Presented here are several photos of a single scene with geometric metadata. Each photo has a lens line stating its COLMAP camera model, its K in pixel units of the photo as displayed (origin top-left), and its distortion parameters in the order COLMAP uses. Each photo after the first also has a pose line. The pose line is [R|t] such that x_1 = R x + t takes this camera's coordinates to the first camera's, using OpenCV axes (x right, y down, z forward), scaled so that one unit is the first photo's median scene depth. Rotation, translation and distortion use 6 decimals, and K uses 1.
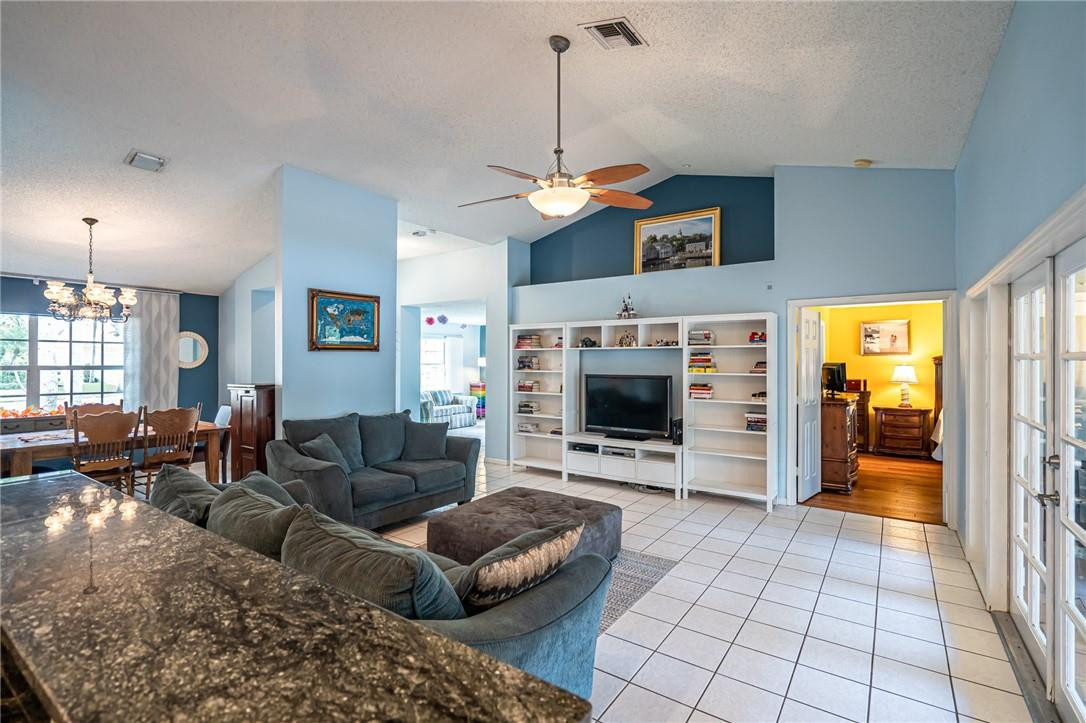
lens RADIAL K [[511.2, 0, 541.9], [0, 511.2, 359.8], [0, 0, 1]] dist [-0.003169, 0.001707]
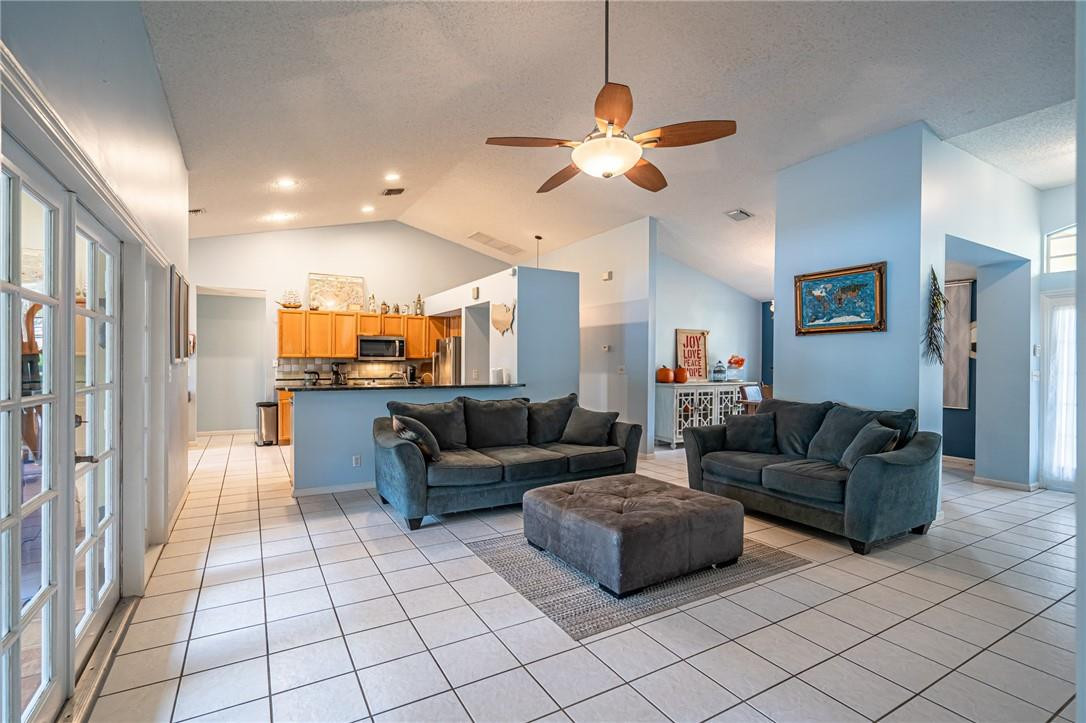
lens RADIAL K [[493.8, 0, 563.4], [0, 493.8, 365.5], [0, 0, 1]] dist [0.013129, -0.000422]
pose [[-0.387283, 0.003763, -0.921953, 0.598452], [-0.005914, 0.999961, 0.006566, 0.035085], [0.921942, 0.007995, -0.387246, 0.868325]]
